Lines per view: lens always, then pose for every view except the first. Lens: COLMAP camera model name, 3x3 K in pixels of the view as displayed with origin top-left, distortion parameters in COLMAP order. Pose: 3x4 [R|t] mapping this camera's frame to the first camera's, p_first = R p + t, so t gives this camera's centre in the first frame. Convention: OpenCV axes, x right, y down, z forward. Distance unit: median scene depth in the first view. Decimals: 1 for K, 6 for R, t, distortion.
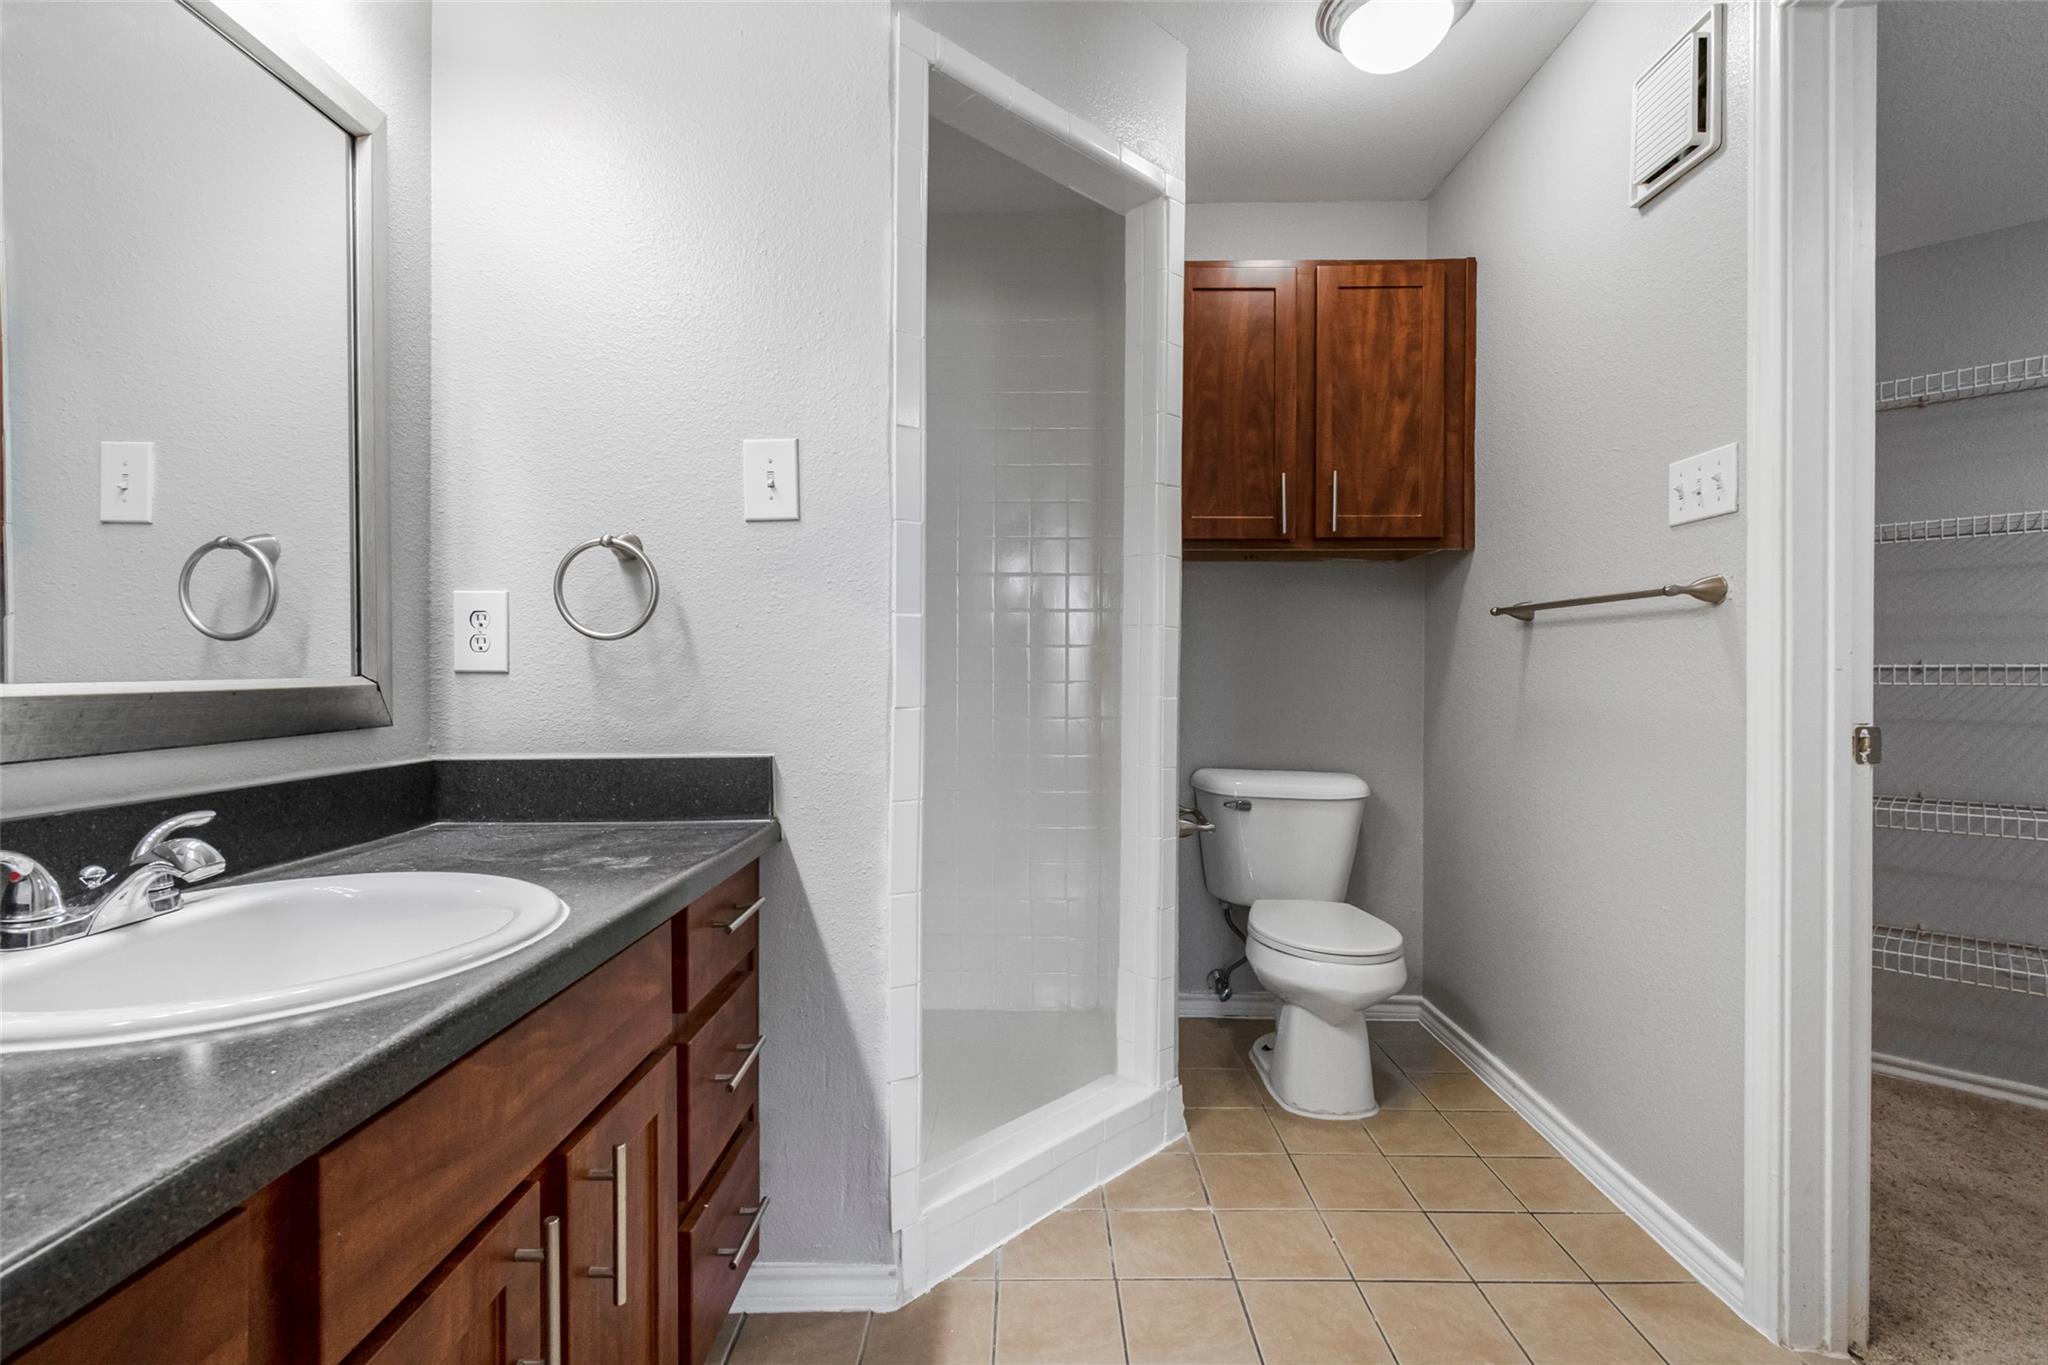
lens RADIAL K [[919.4, 0, 1026.2], [0, 919.4, 675.6], [0, 0, 1]] dist [0.002449, -0.000384]
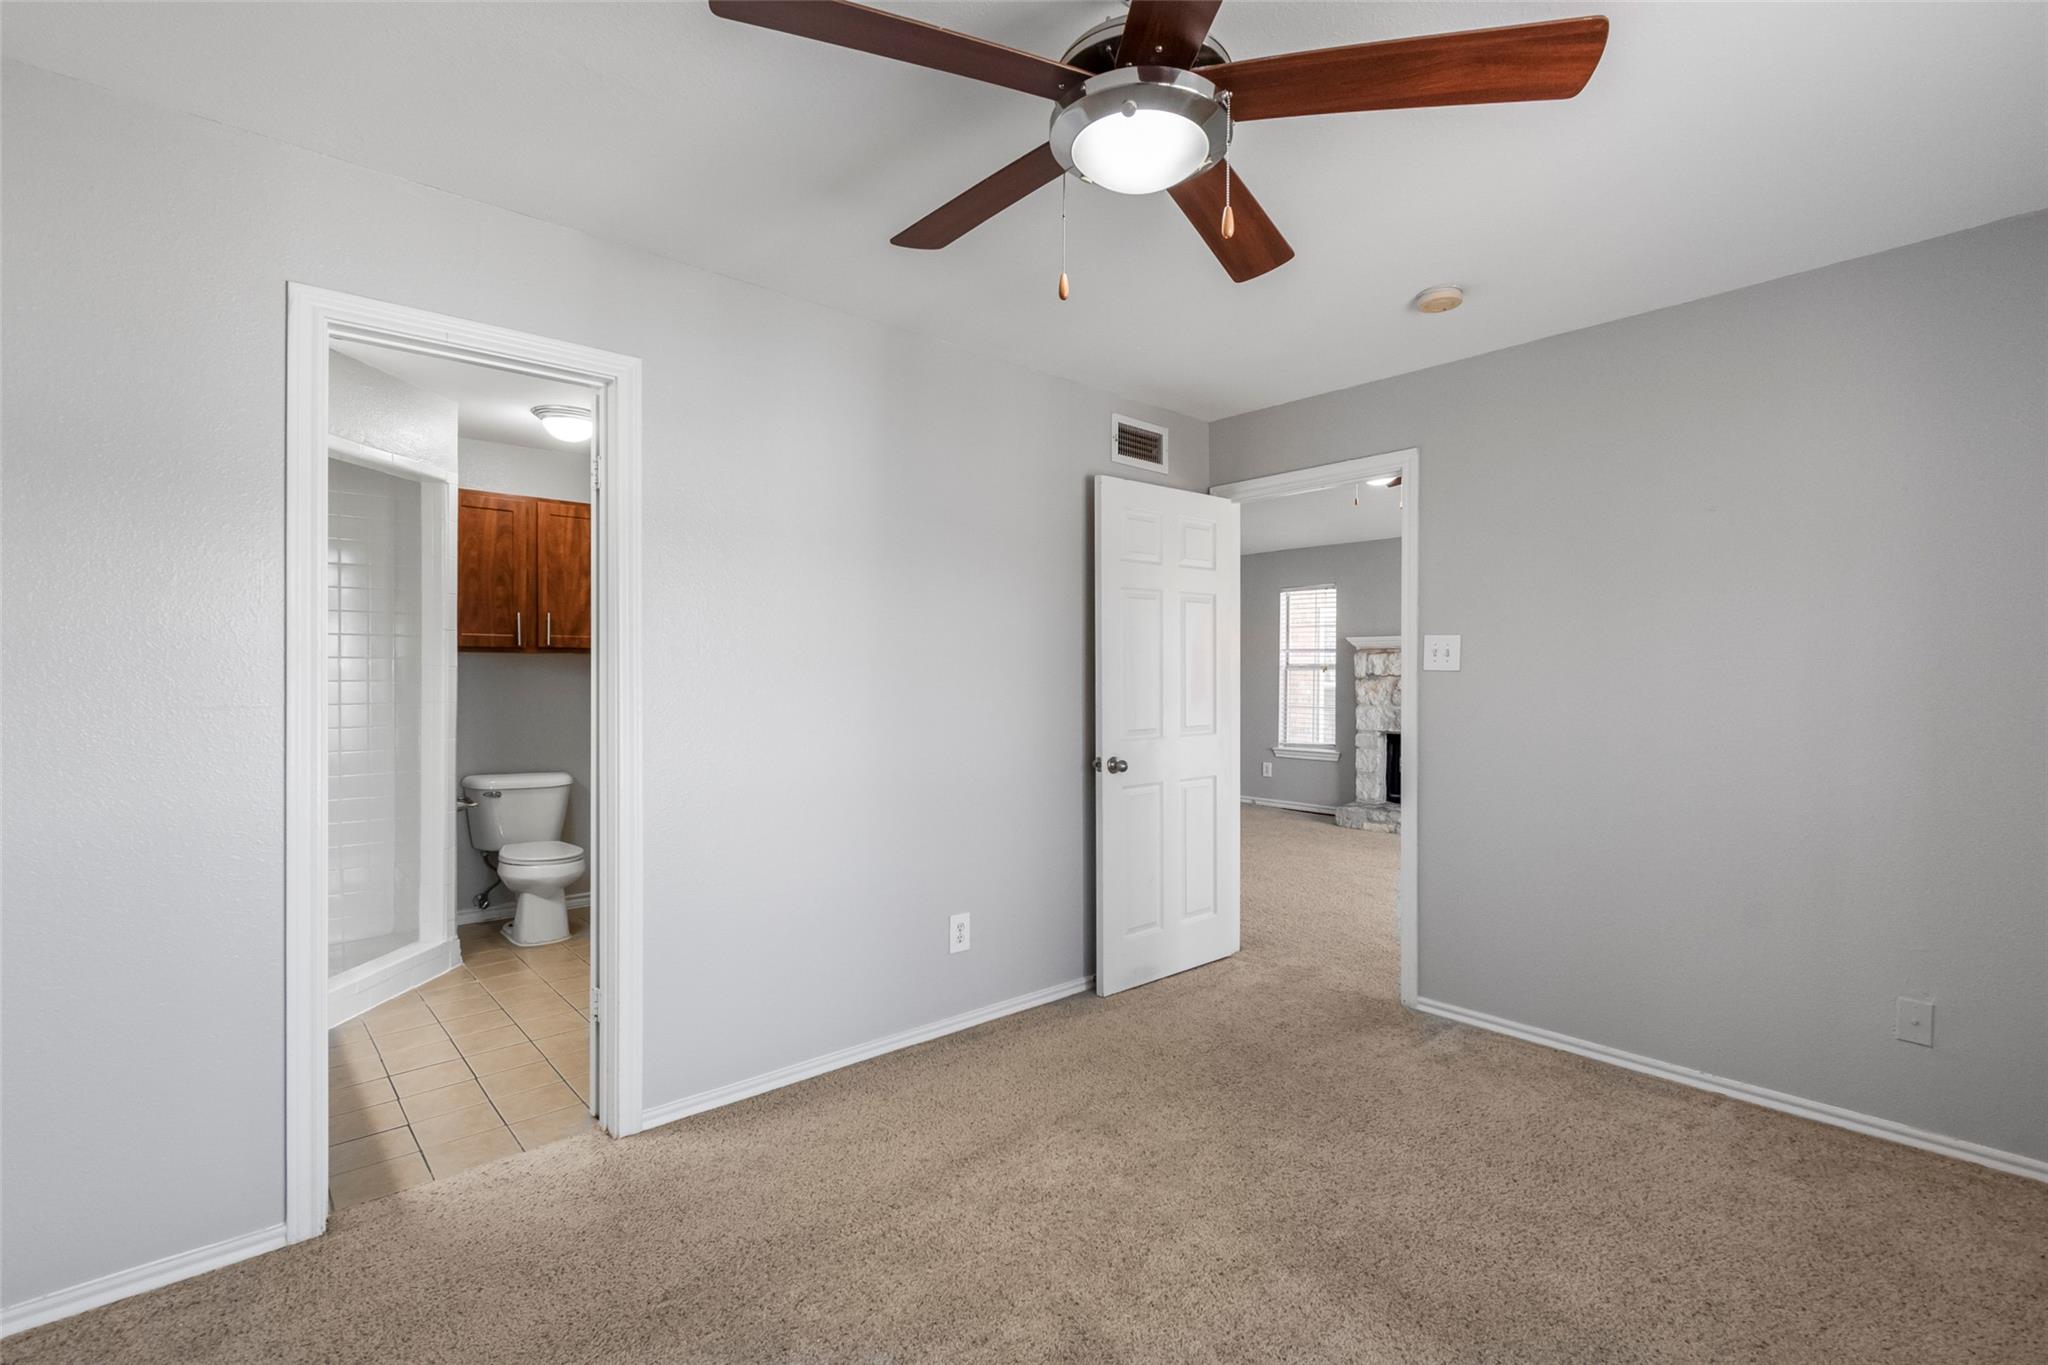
lens RADIAL K [[919.4, 0, 1026.2], [0, 919.4, 675.6], [0, 0, 1]] dist [0.002449, -0.000384]
pose [[0.734531, -0.004274, 0.678561, -0.226032], [0.009651, 0.999945, -0.004149, -0.074859], [-0.678506, 0.009597, 0.734532, -1.047264]]
